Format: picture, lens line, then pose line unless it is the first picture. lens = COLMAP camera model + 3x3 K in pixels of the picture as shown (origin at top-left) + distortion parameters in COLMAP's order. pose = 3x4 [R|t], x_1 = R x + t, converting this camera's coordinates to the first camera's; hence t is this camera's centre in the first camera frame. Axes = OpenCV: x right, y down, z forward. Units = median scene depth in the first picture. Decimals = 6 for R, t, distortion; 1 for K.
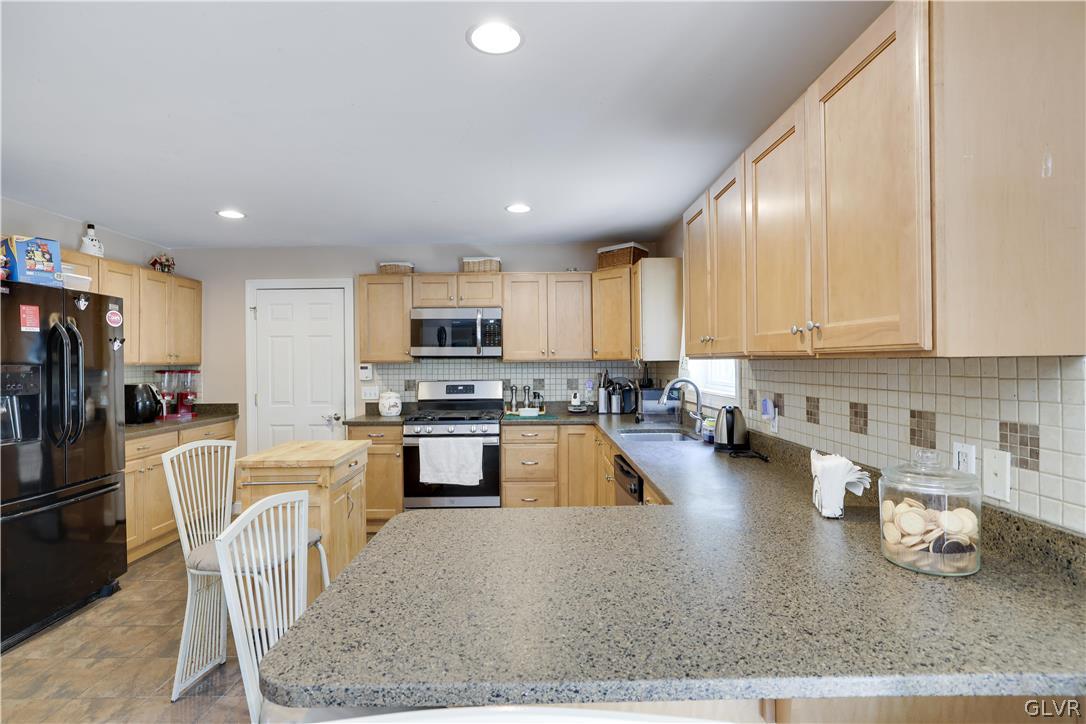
lens RADIAL K [[550.0, 0, 538.8], [0, 550.0, 360.5], [0, 0, 1]] dist [-0.009271, 0.002158]
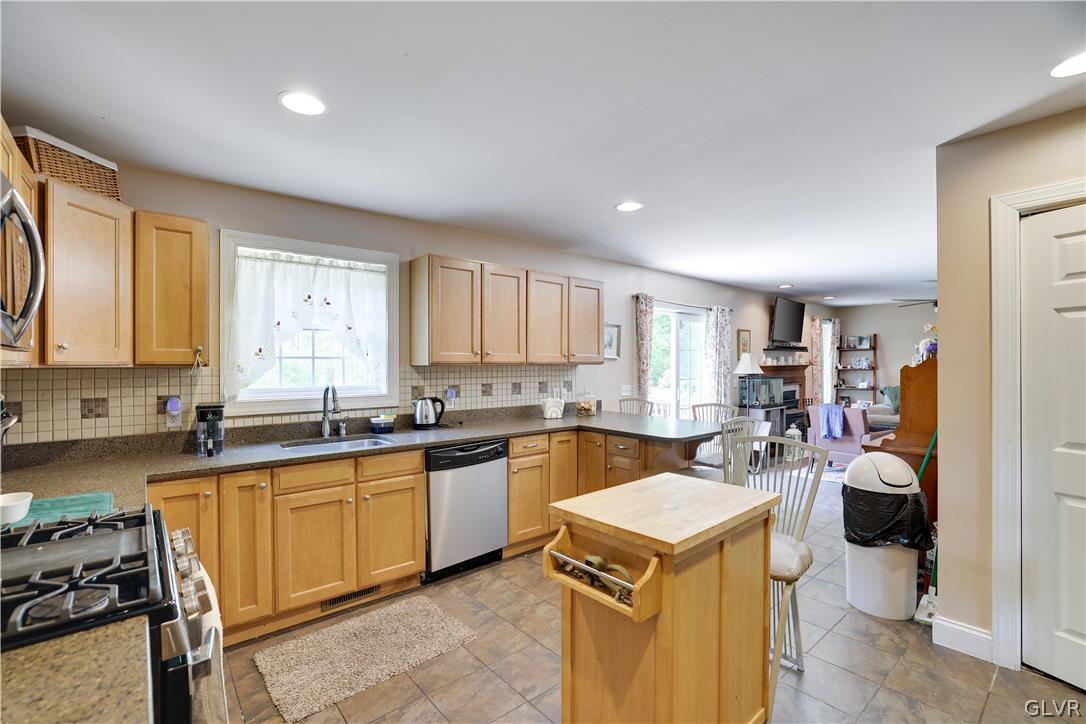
lens RADIAL K [[480.1, 0, 533.1], [0, 480.1, 361.5], [0, 0, 1]] dist [-0.032327, 0.009740]
pose [[-0.620303, 0.019185, 0.784128, -0.474577], [0.010267, 0.999814, -0.016340, 0.006860], [-0.784295, -0.002085, -0.620384, 0.915932]]
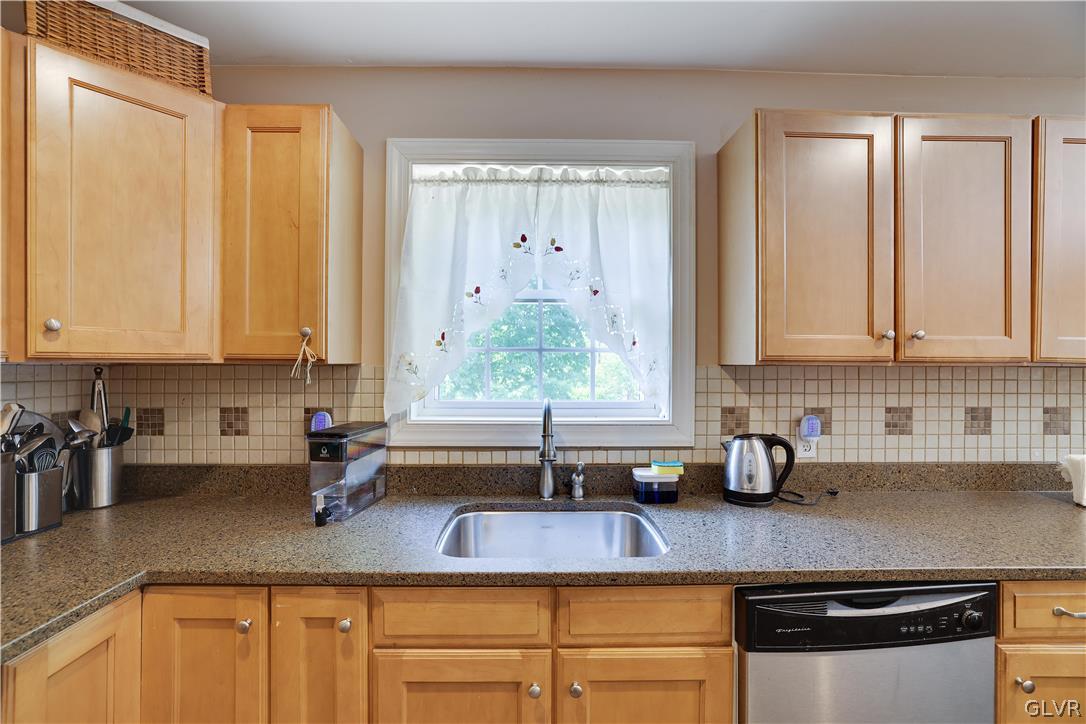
lens RADIAL K [[480.1, 0, 540.3], [0, 480.1, 367.0], [0, 0, 1]] dist [-0.032327, 0.009740]
pose [[0.000920, 0.007044, 0.999975, -0.136437], [-0.005852, 0.999958, -0.007038, 0.003945], [-0.999982, -0.005845, 0.000961, 0.738988]]
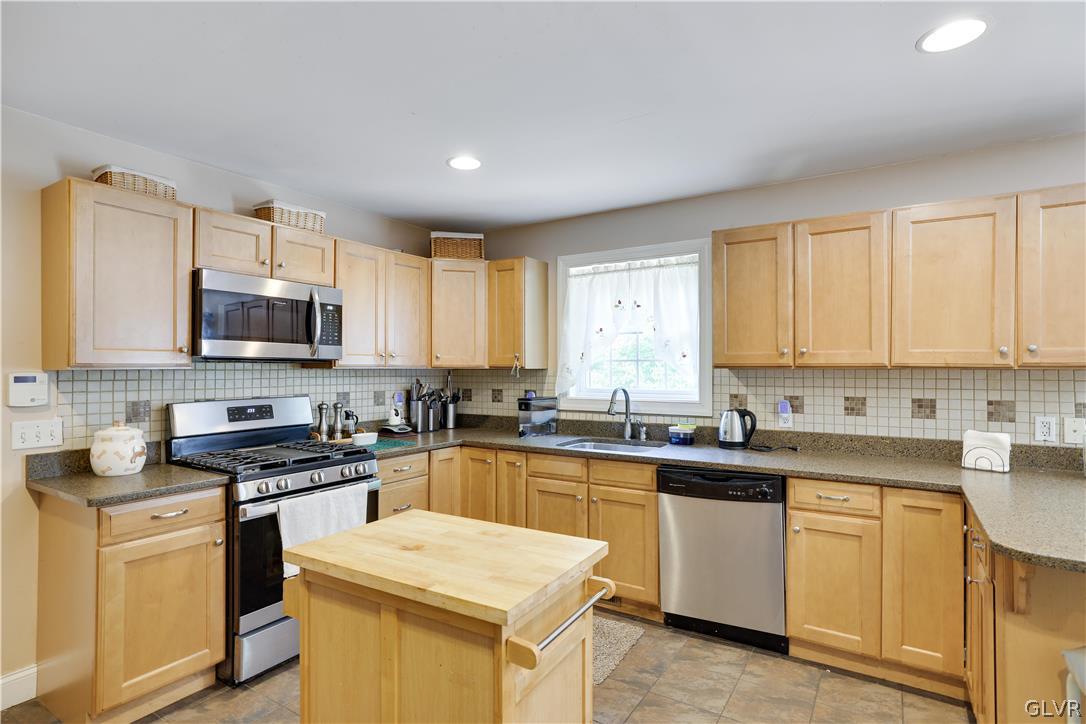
lens RADIAL K [[550.0, 0, 539.5], [0, 550.0, 361.4], [0, 0, 1]] dist [-0.009271, 0.002158]
pose [[0.553280, 0.020499, 0.832743, -0.489282], [-0.007265, 0.999778, -0.019784, 0.005351], [-0.832964, 0.004897, 0.553306, 0.415124]]
